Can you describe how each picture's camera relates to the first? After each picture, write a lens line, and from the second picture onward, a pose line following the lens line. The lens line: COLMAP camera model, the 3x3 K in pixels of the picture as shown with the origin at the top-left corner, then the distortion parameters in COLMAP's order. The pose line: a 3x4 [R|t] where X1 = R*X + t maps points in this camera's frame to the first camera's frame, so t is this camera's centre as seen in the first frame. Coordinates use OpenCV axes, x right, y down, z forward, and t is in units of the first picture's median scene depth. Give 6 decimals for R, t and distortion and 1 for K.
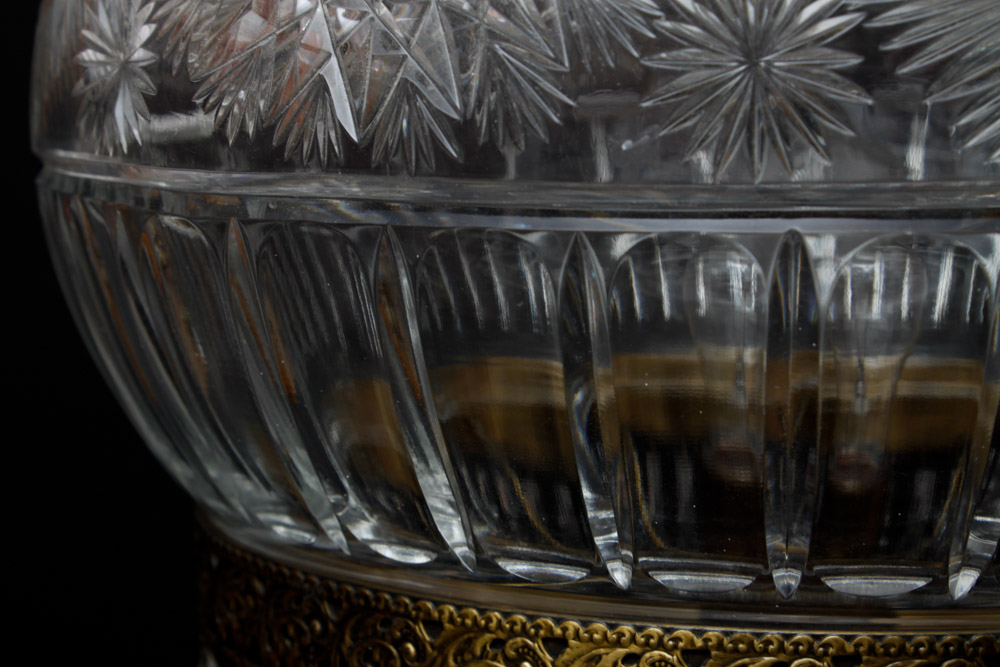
lens RADIAL K [[2379.6, 0, 500.0], [0, 2379.6, 333.5], [0, 0, 1]] dist [0.010464, -0.024316]
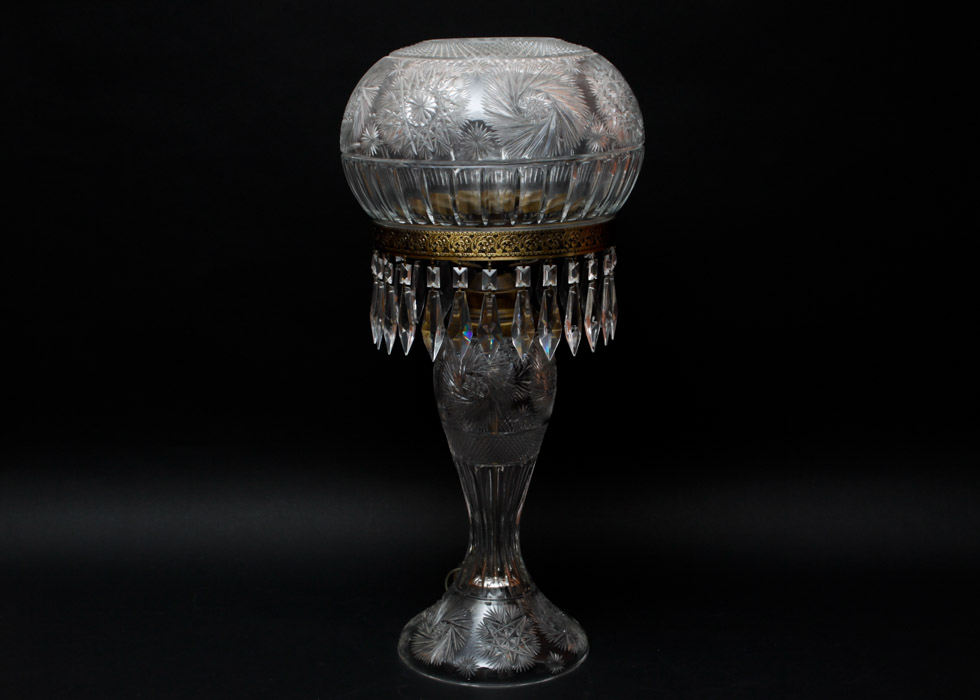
lens RADIAL K [[1868.2, 0, 490.0], [0, 1868.2, 350.0], [0, 0, 1]] dist [-0.015621, -0.030953]
pose [[0.996345, -0.028250, 0.080619, -0.262408], [0.022569, 0.997254, 0.070530, 0.085976], [-0.082391, -0.068453, 0.994246, -3.739612]]
